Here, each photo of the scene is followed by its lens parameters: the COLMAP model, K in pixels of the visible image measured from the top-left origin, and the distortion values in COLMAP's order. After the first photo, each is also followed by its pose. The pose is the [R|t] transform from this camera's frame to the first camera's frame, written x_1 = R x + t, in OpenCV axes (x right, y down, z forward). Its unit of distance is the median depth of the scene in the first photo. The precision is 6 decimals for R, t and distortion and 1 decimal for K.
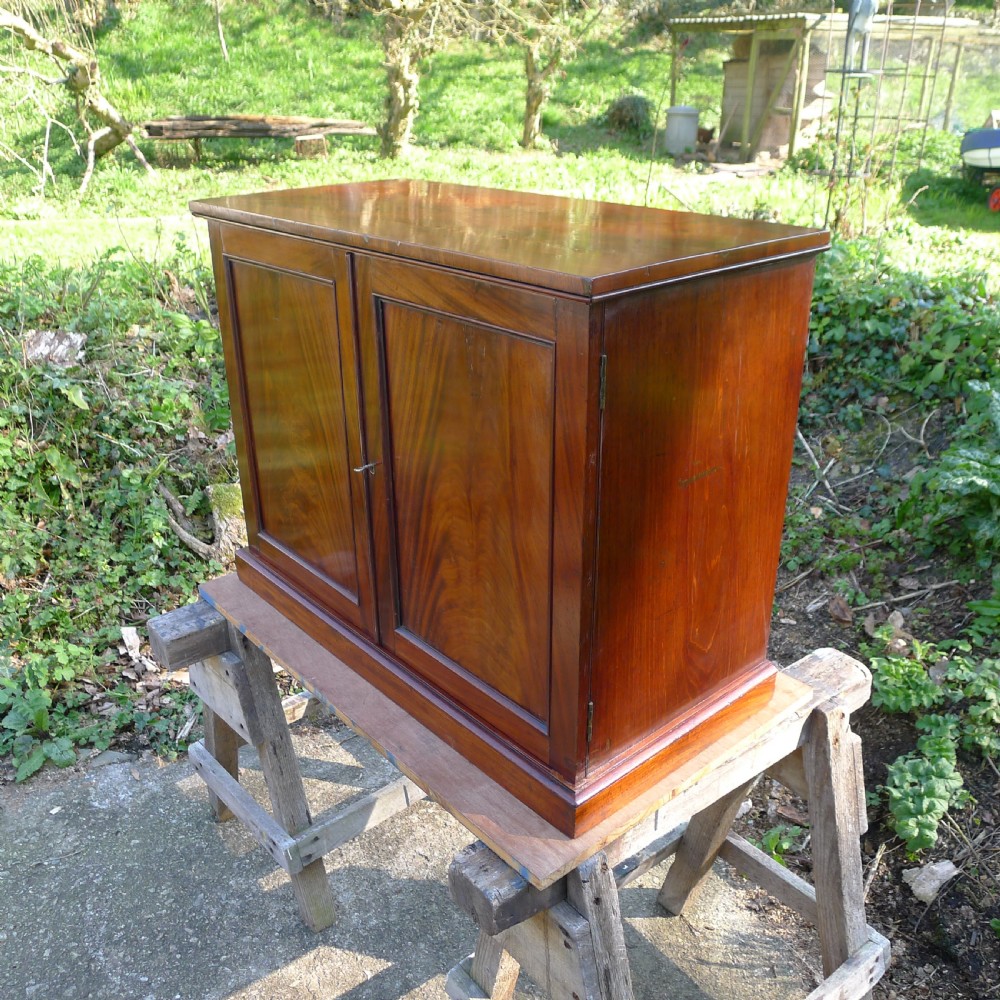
lens RADIAL K [[945.1, 0, 493.4], [0, 945.1, 499.0], [0, 0, 1]] dist [-0.045021, 0.000000]
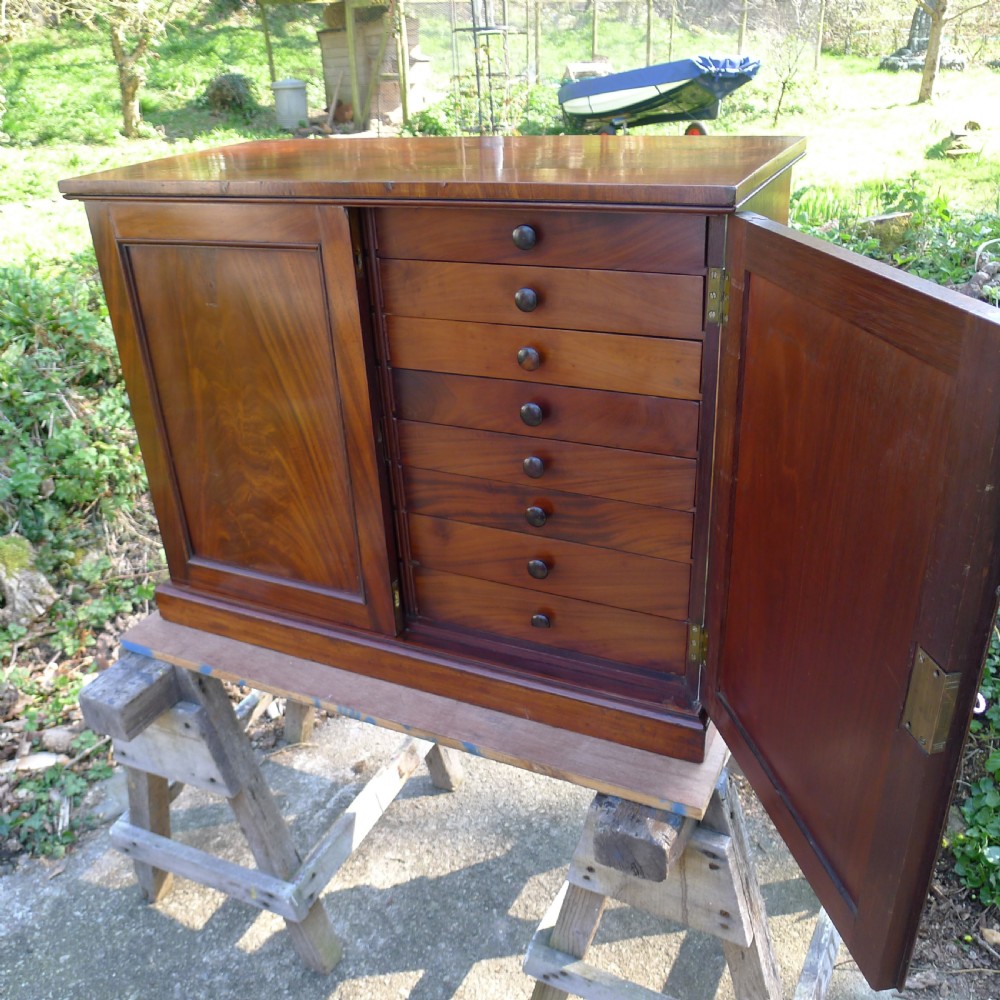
lens RADIAL K [[945.1, 0, 483.9], [0, 945.1, 509.6], [0, 0, 1]] dist [-0.045021, 0.000000]
pose [[0.918158, -0.211801, 0.334852, -0.176758], [0.201645, 0.977283, 0.065244, -0.007051], [-0.341064, 0.007617, 0.940009, 0.056821]]
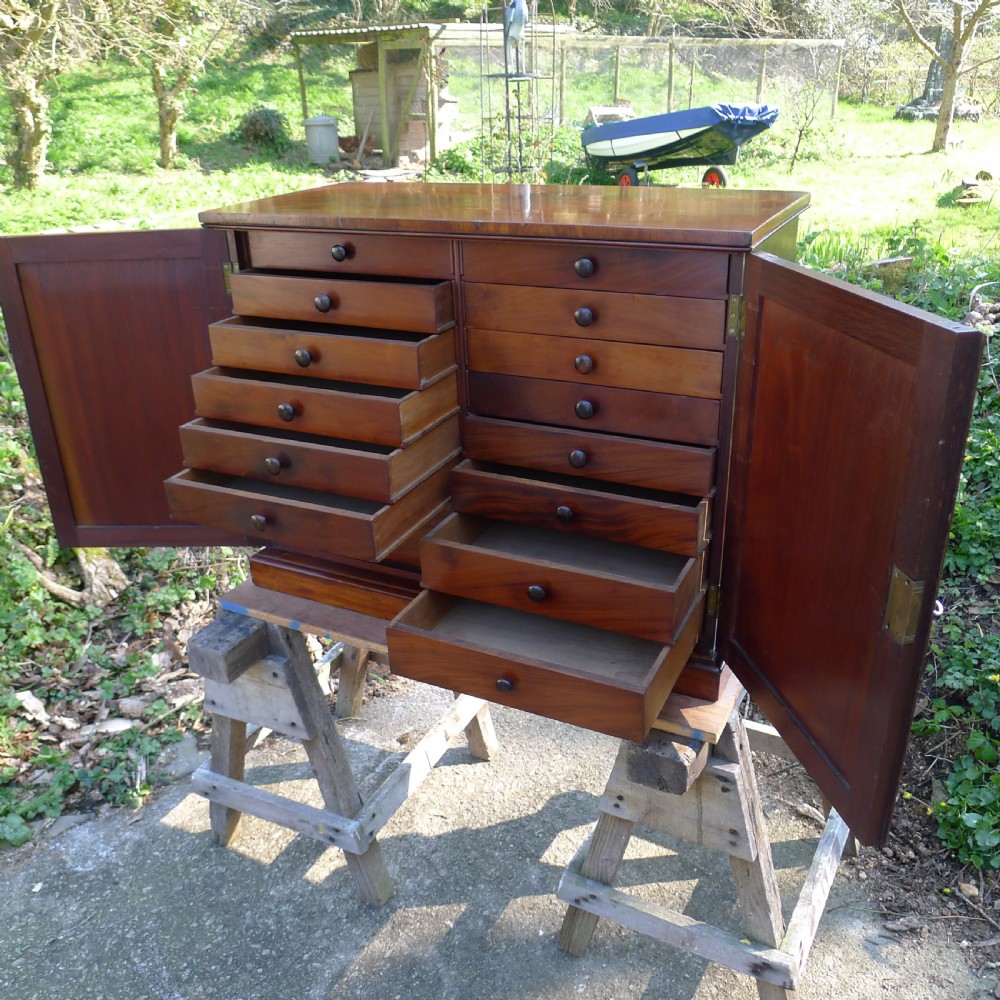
lens RADIAL K [[945.1, 0, 482.5], [0, 945.1, 507.2], [0, 0, 1]] dist [-0.045021, 0.000000]
pose [[0.927558, -0.174401, 0.330485, -0.240230], [0.175774, 0.984088, 0.025980, 0.012597], [-0.329758, 0.033992, 0.943453, -0.025650]]
